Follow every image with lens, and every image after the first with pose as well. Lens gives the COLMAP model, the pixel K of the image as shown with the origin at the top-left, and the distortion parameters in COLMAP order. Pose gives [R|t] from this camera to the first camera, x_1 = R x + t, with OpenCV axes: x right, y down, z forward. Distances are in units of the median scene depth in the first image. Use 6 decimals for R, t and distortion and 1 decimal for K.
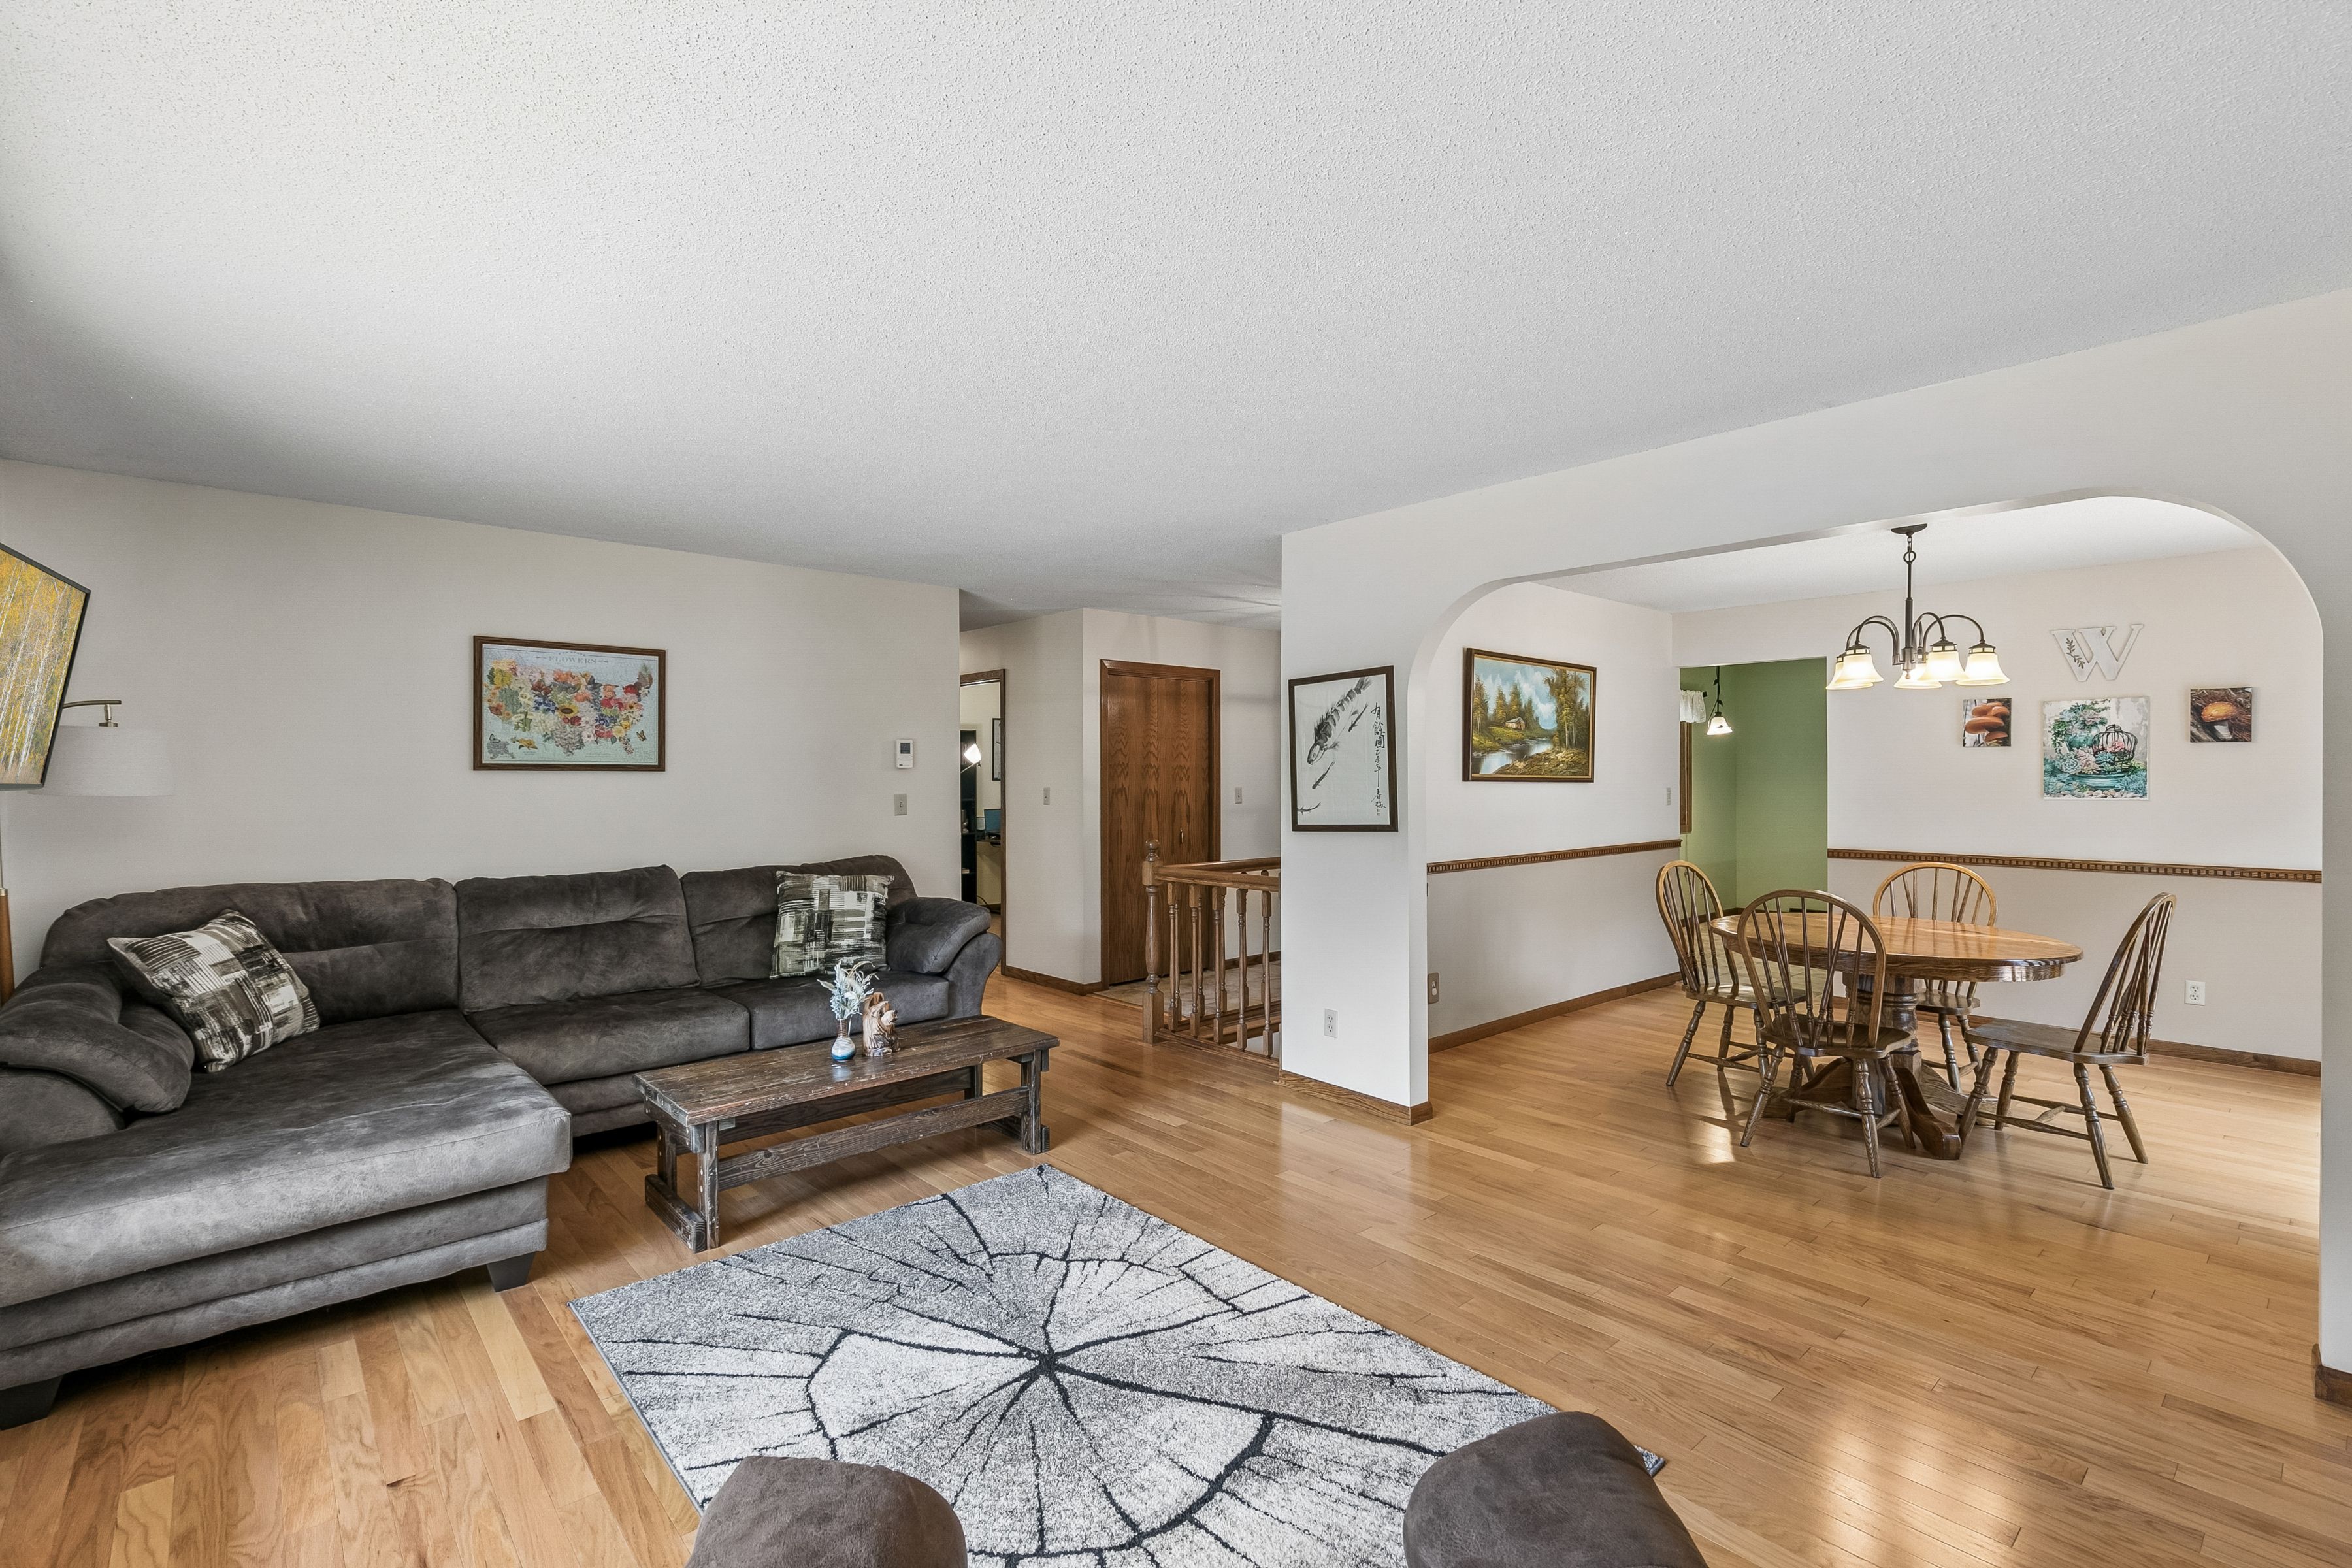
lens RADIAL K [[1068.8, 0, 1182.2], [0, 1068.8, 789.9], [0, 0, 1]] dist [0.019039, -0.000066]
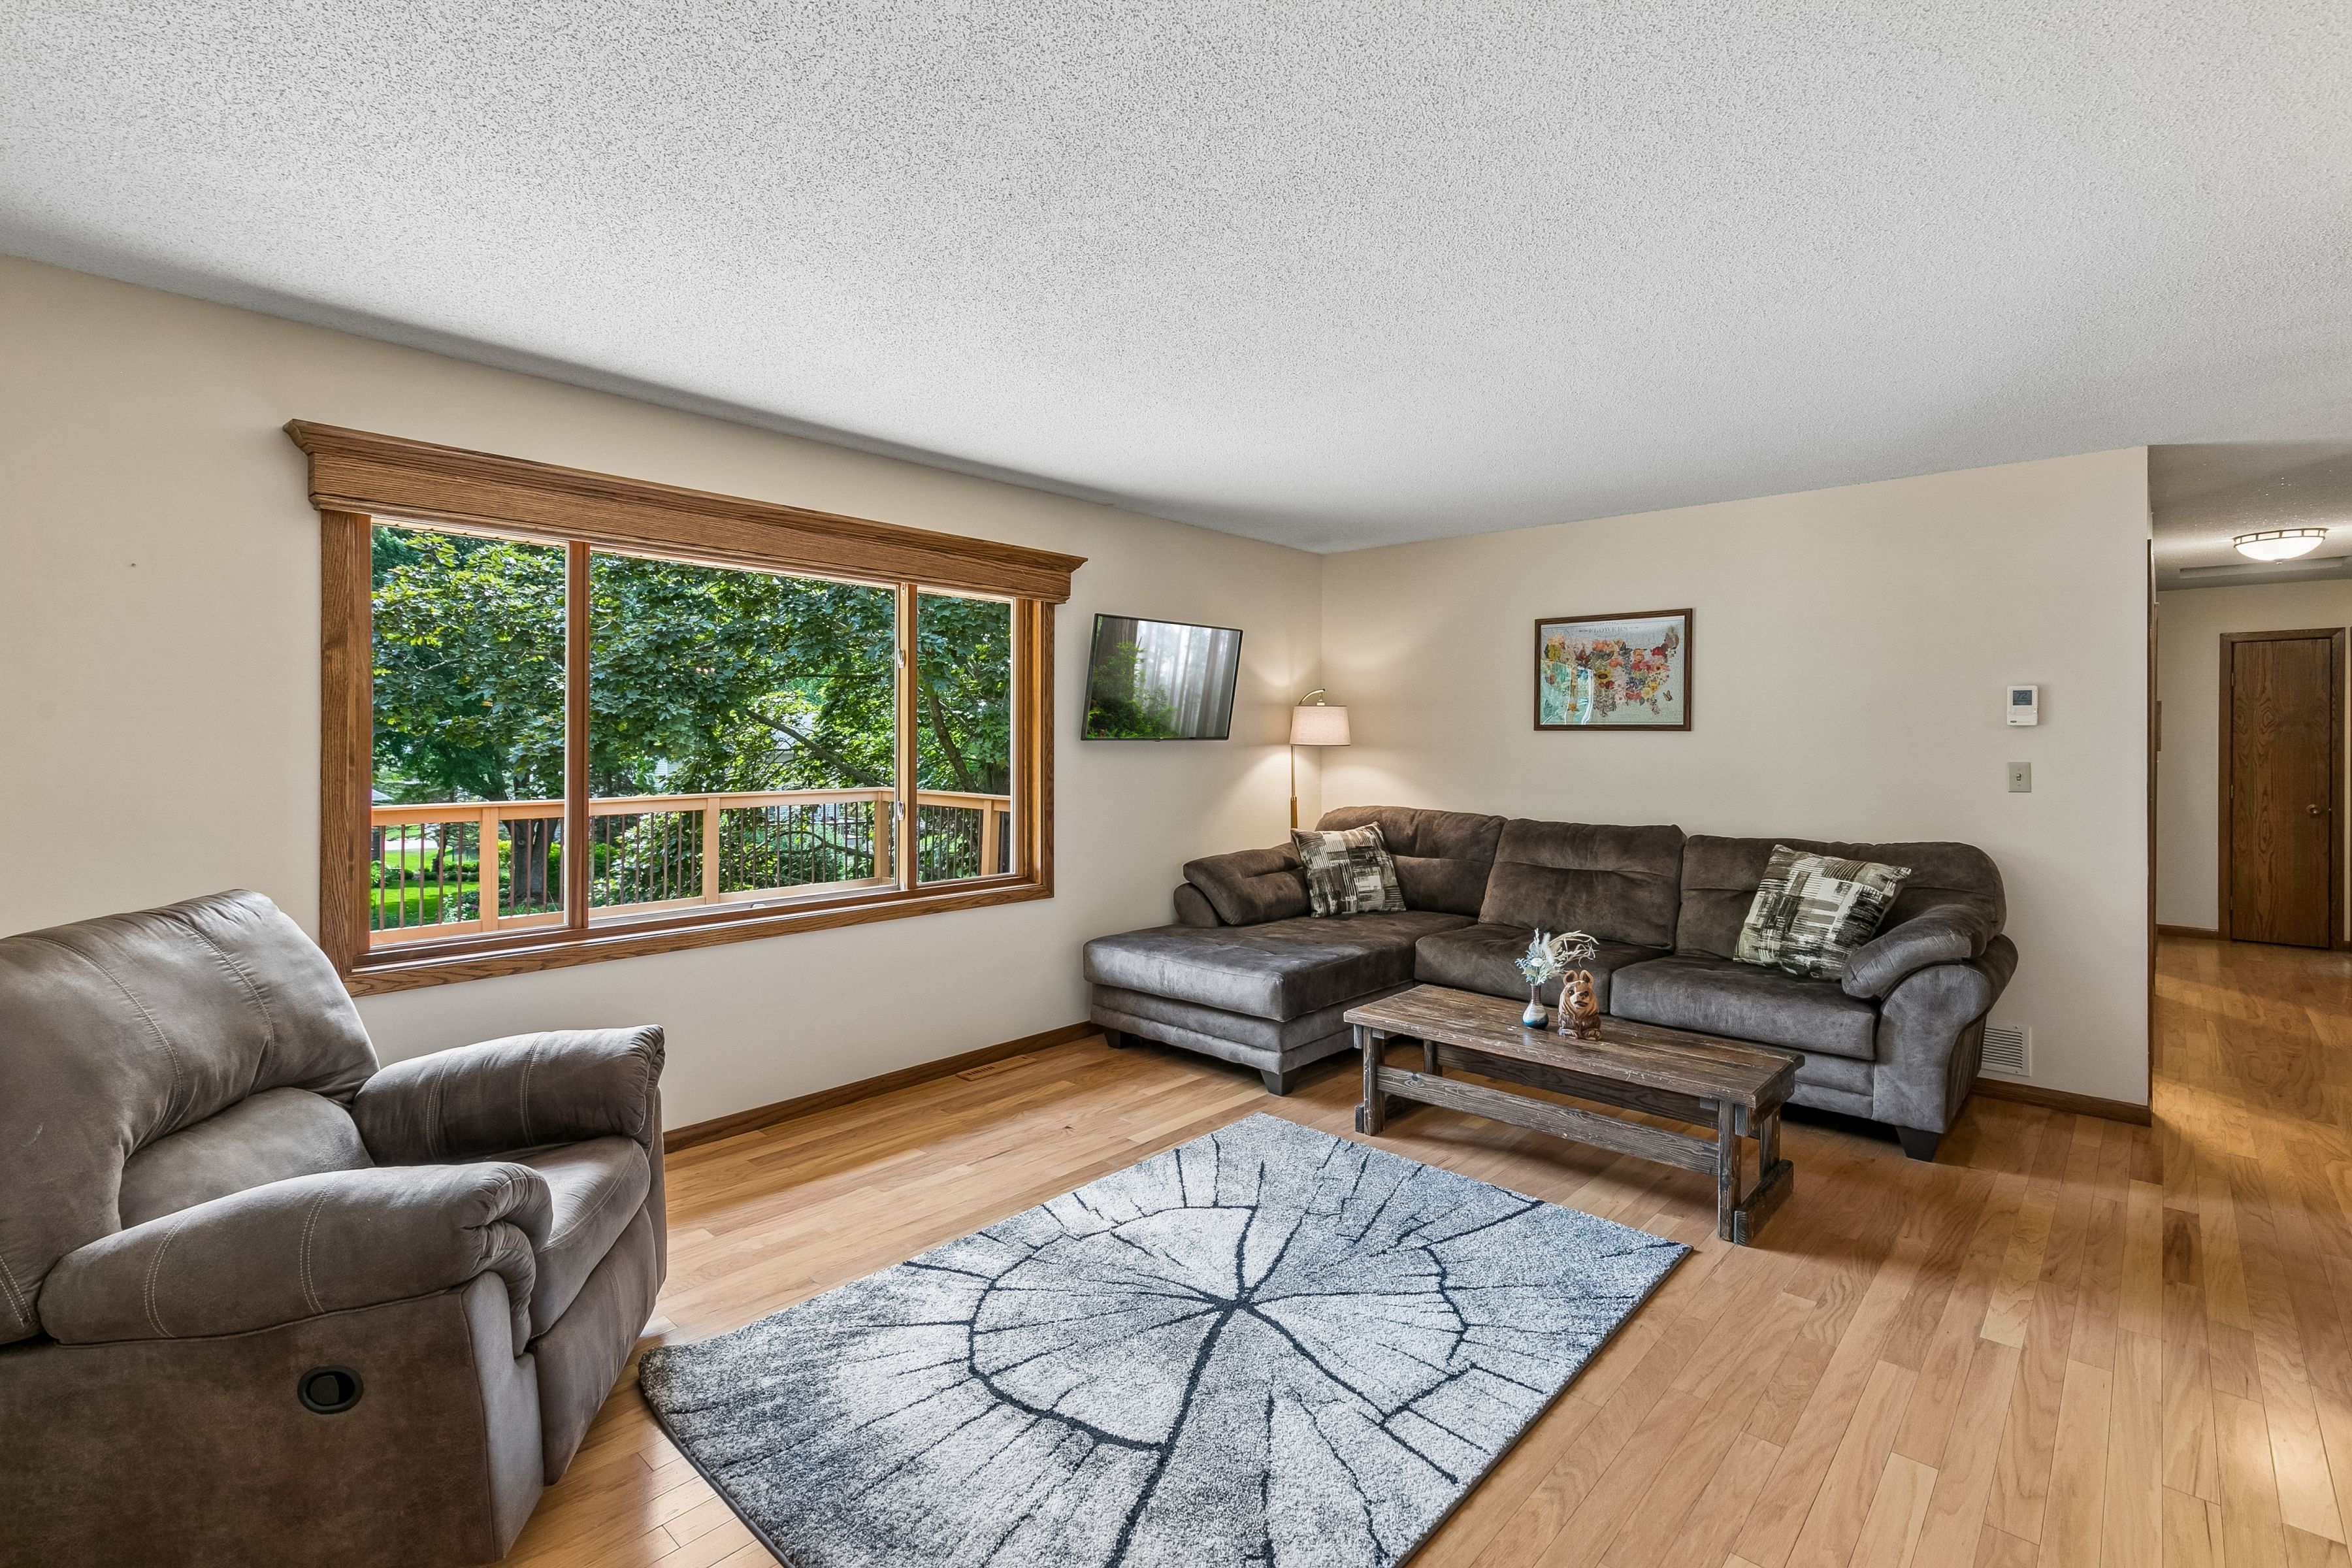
lens RADIAL K [[1065.8, 0, 1173.2], [0, 1065.8, 757.1], [0, 0, 1]] dist [0.003115, 0.000068]
pose [[0.102330, 0.019374, -0.994562, 0.607915], [-0.019908, 0.999650, 0.017425, -0.001475], [0.994551, 0.018016, 0.102680, 0.583753]]
